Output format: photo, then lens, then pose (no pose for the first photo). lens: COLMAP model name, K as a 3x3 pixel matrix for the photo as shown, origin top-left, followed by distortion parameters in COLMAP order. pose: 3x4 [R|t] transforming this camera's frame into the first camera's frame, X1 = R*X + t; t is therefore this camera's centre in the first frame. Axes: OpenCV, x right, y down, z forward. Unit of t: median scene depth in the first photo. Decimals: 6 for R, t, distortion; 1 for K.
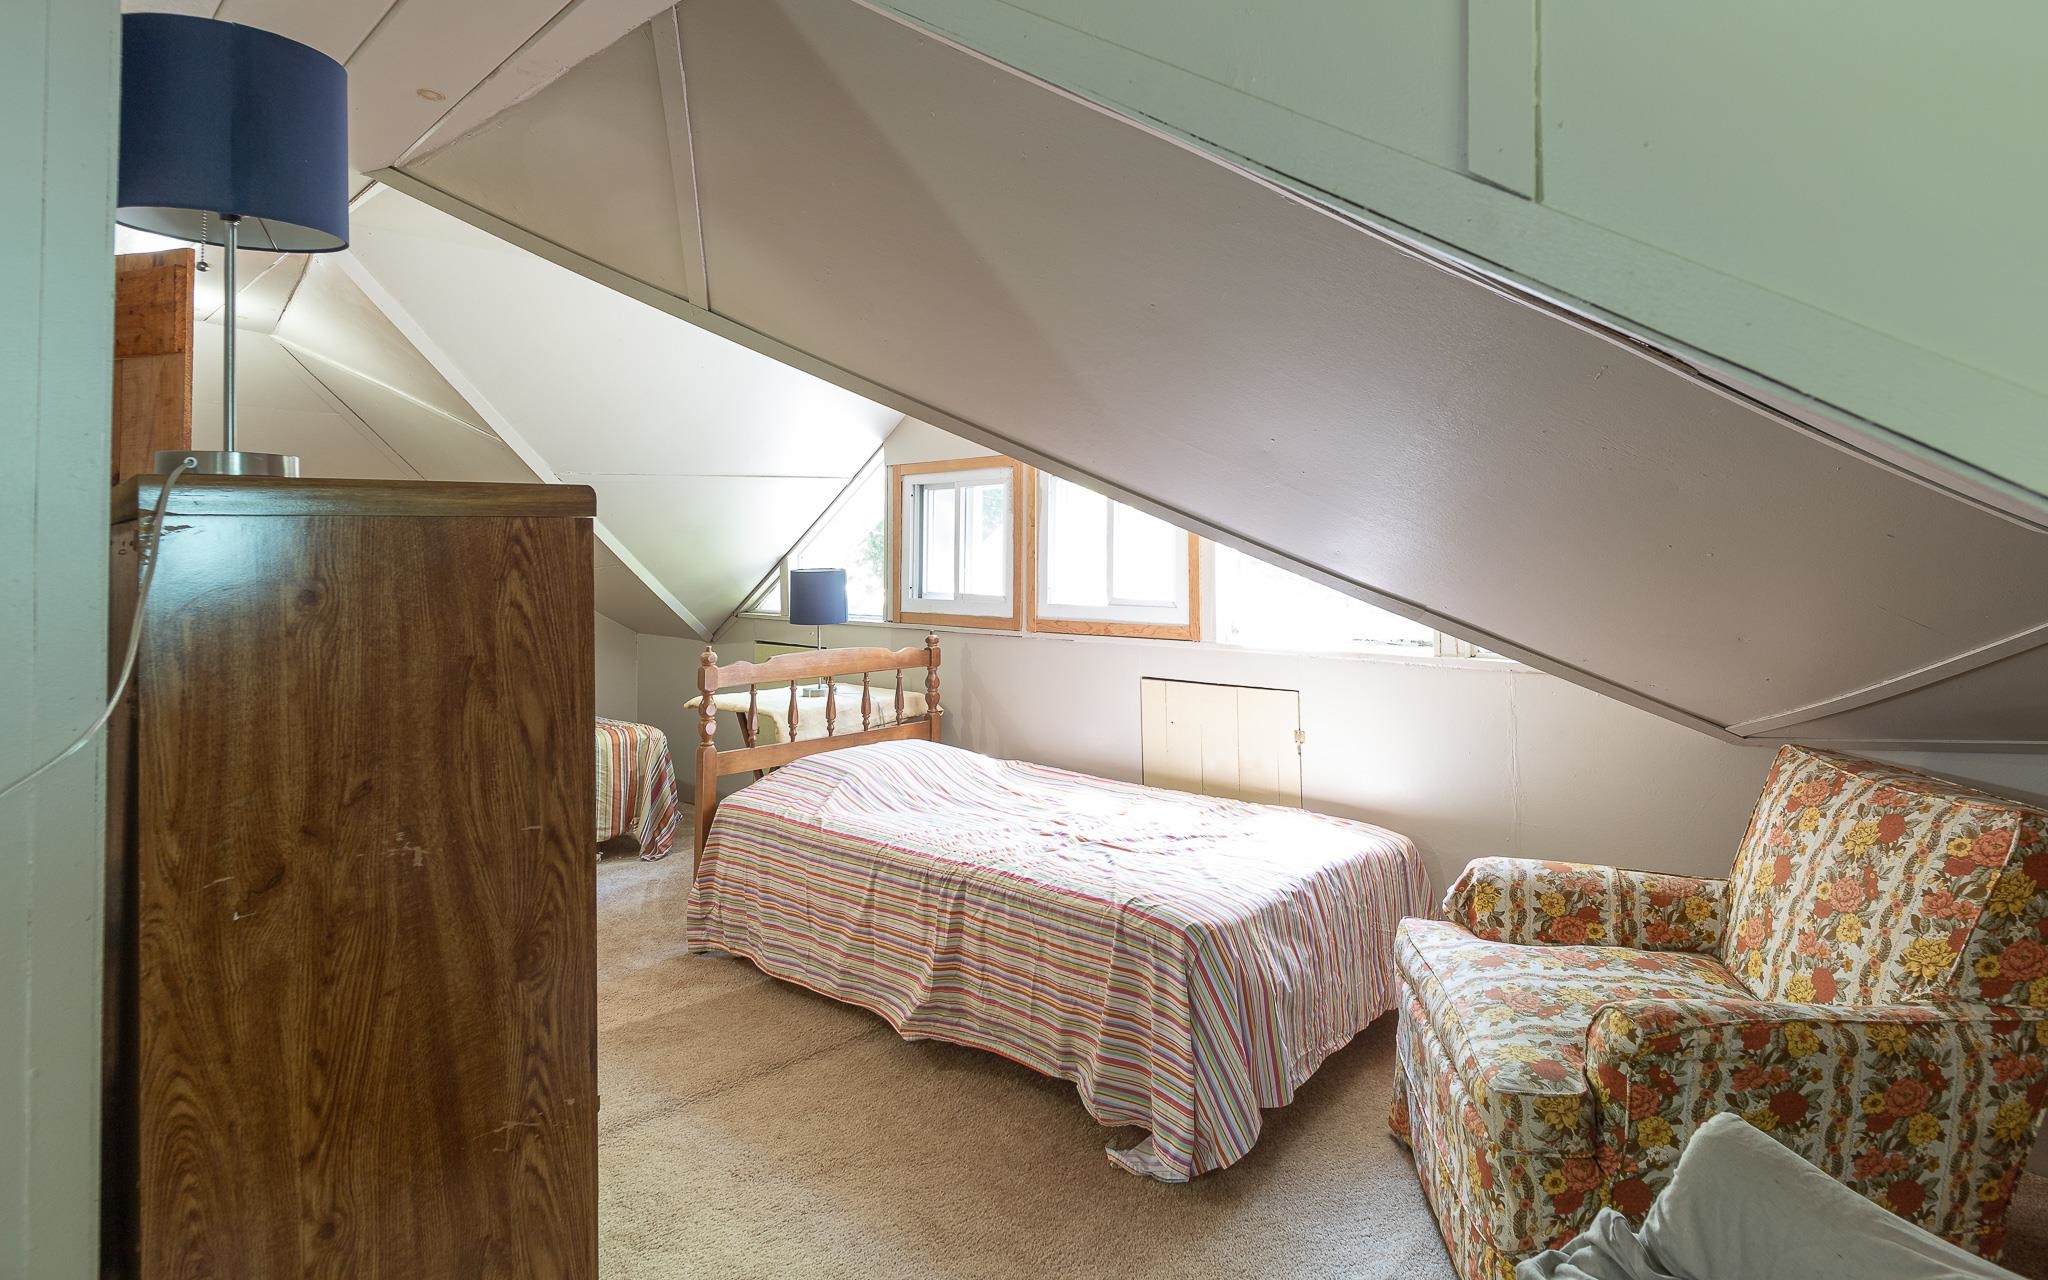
lens RADIAL K [[1175.2, 0, 1153.1], [0, 1175.2, 525.9], [0, 0, 1]] dist [0.002193, 0.000489]
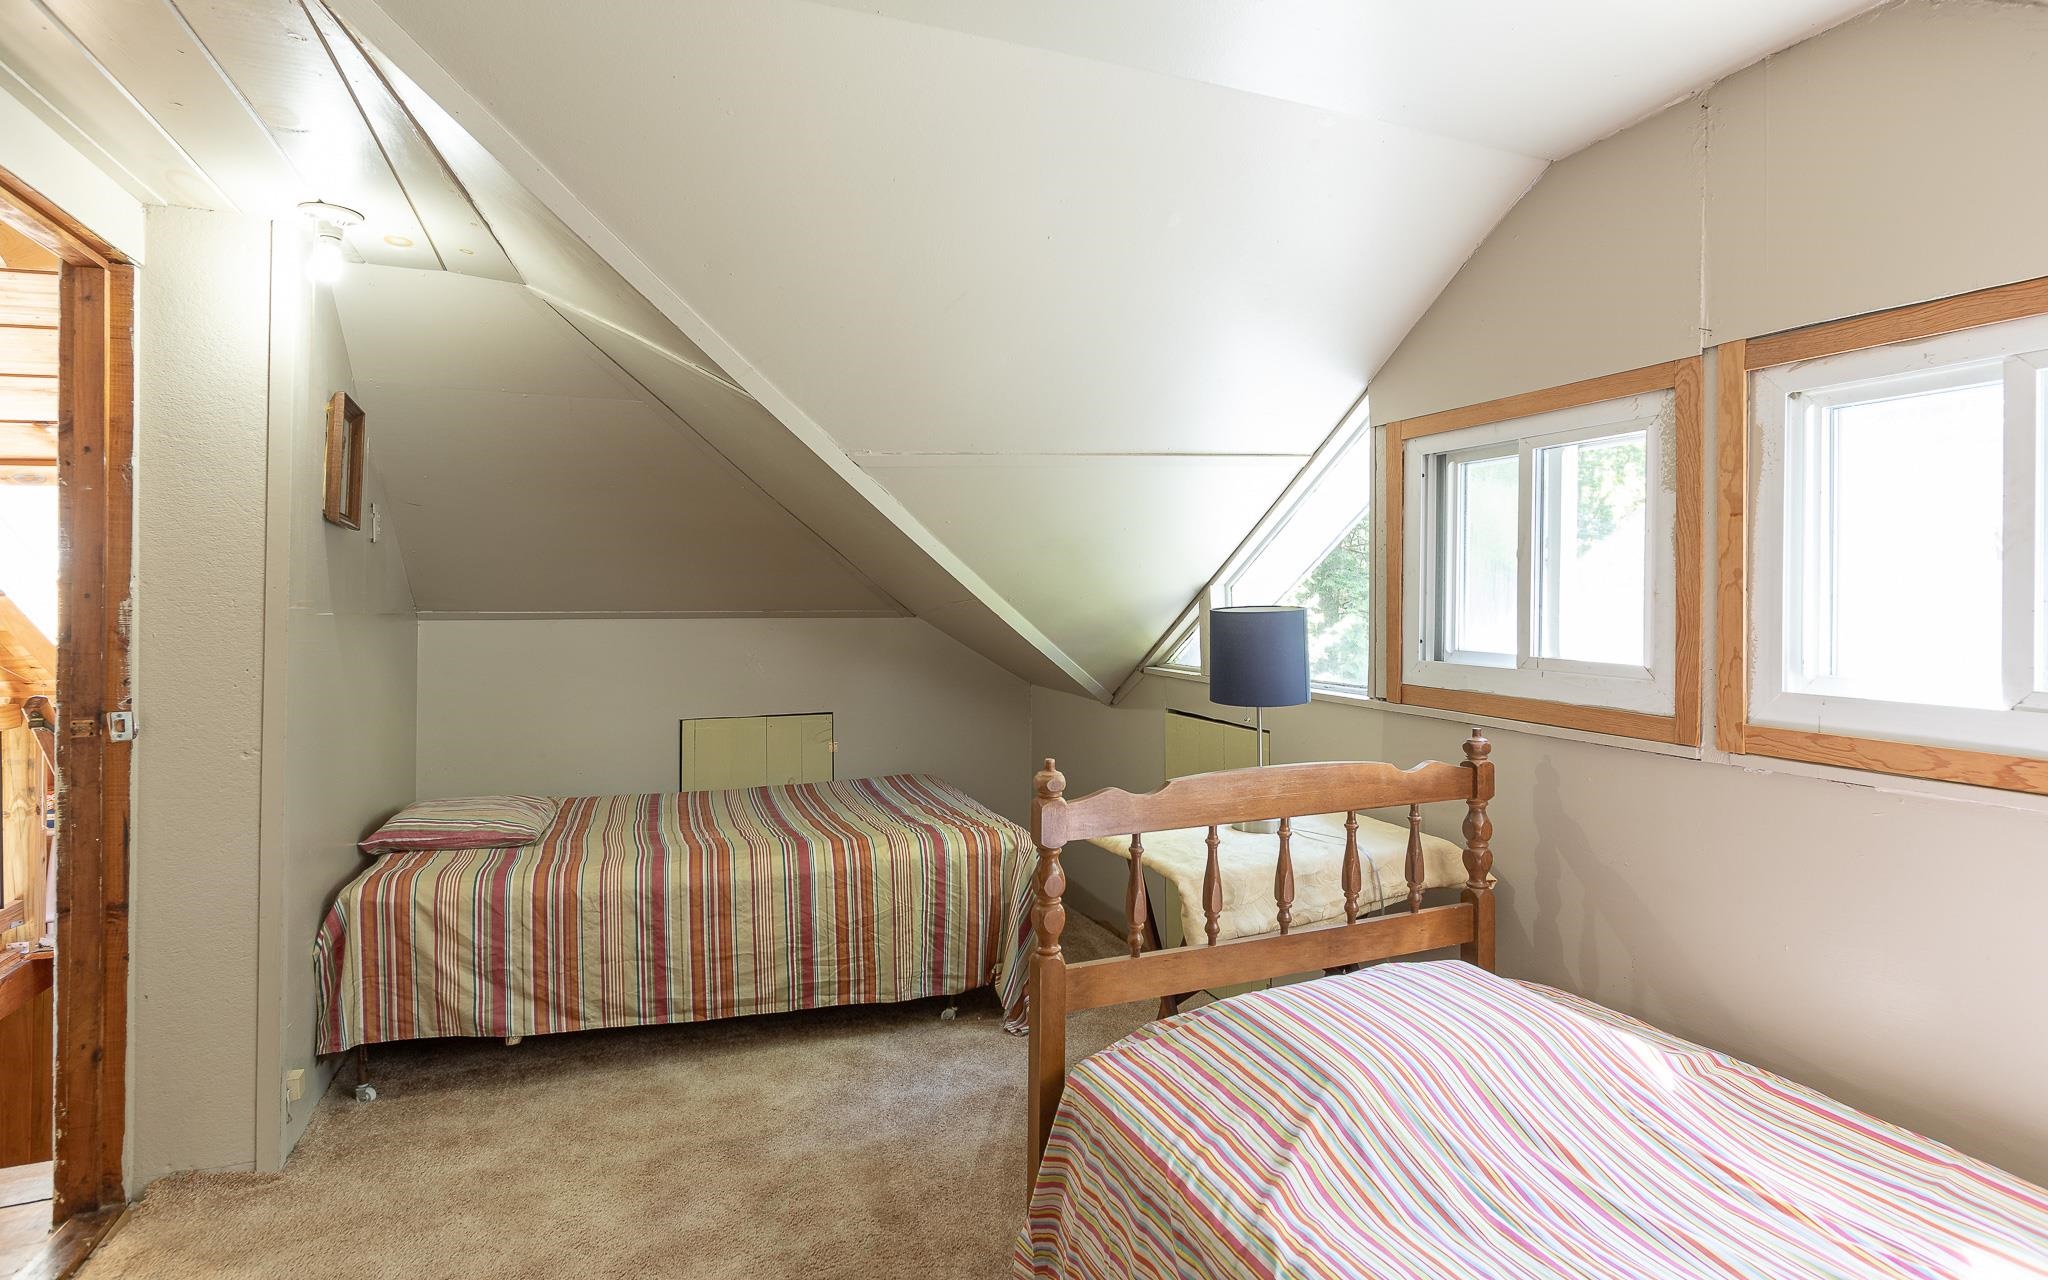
lens RADIAL K [[1071.6, 0, 1025.4], [0, 1071.6, 614.3], [0, 0, 1]] dist [-0.001568, -0.001180]
pose [[0.884824, 0.008701, -0.465844, -0.149515], [0.013824, 0.998895, 0.044914, 0.015943], [0.465720, -0.046181, 0.883726, 0.512397]]
